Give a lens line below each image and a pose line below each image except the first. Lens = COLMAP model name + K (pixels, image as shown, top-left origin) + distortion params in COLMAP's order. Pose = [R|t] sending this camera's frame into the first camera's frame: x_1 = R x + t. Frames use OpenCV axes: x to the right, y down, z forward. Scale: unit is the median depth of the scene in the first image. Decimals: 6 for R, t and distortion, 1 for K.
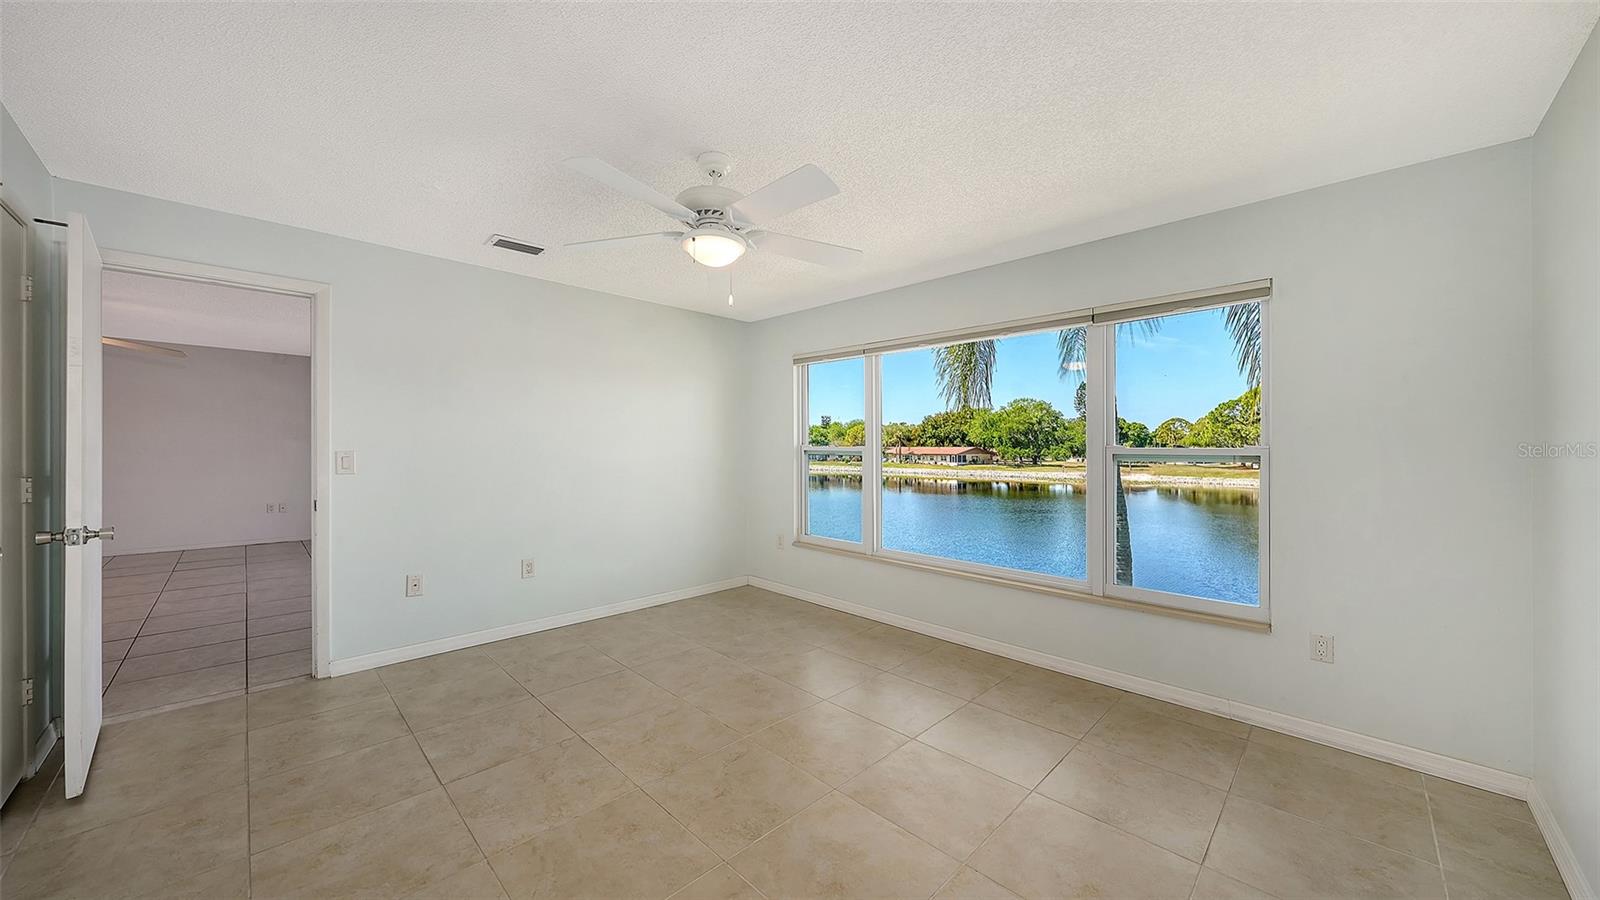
lens RADIAL K [[555.4, 0, 793.8], [0, 555.4, 449.8], [0, 0, 1]] dist [-0.004234, -0.000049]
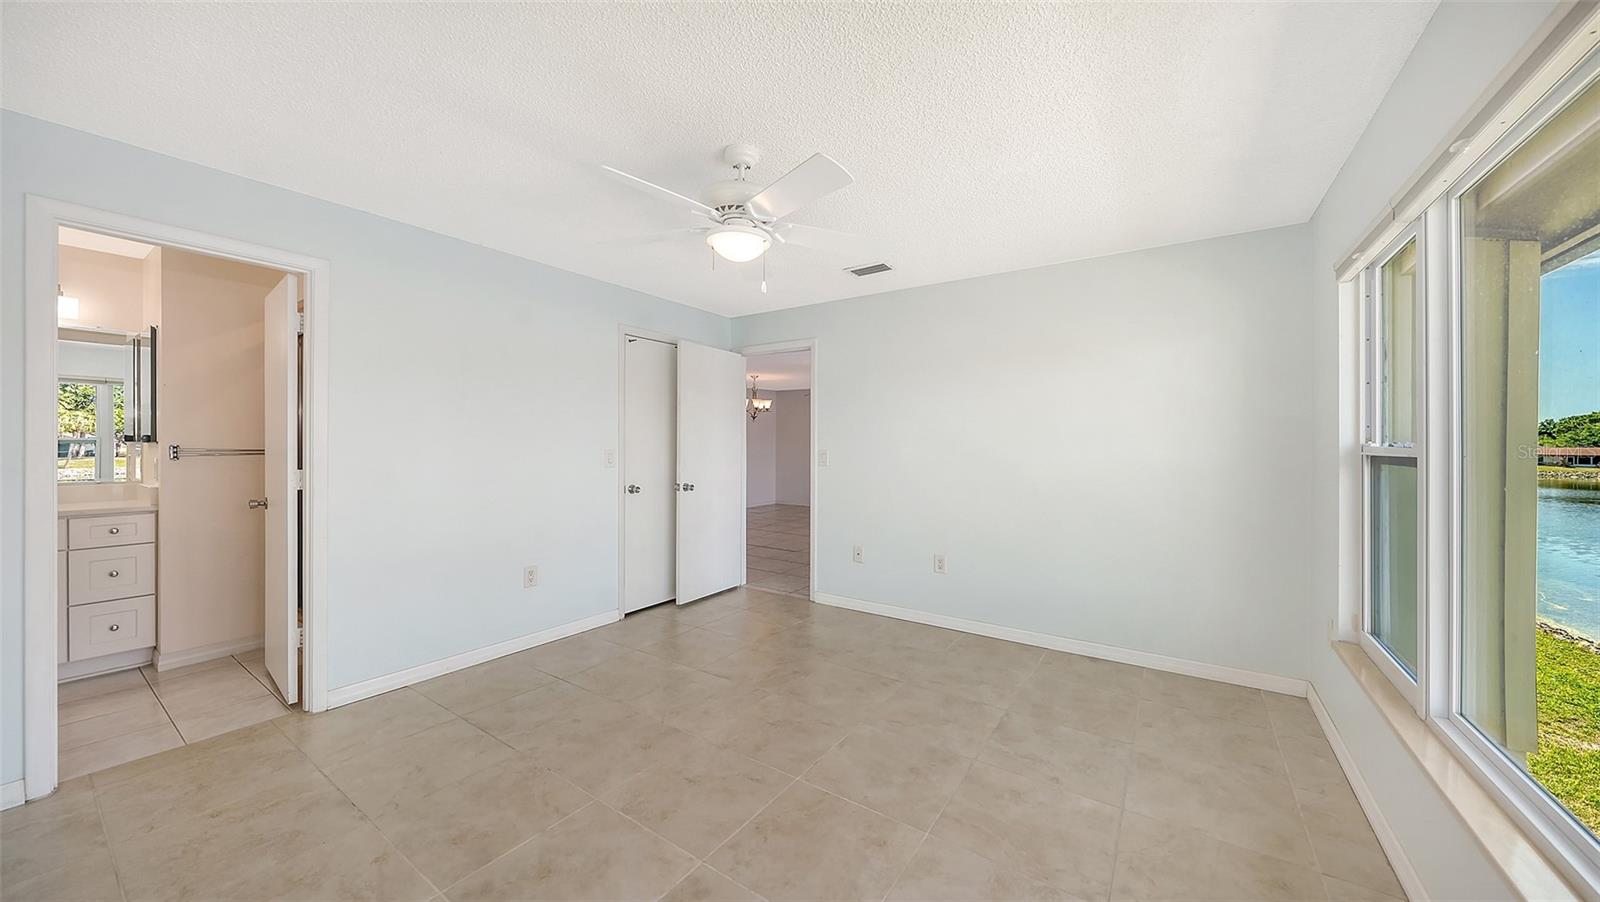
lens RADIAL K [[555.4, 0, 793.8], [0, 555.4, 450.8], [0, 0, 1]] dist [-0.004234, -0.000049]
pose [[0.177809, 0.003876, -0.984057, 0.608137], [-0.010714, 0.999941, 0.002003, 0.002357], [0.984007, 0.010187, 0.177840, 0.663067]]
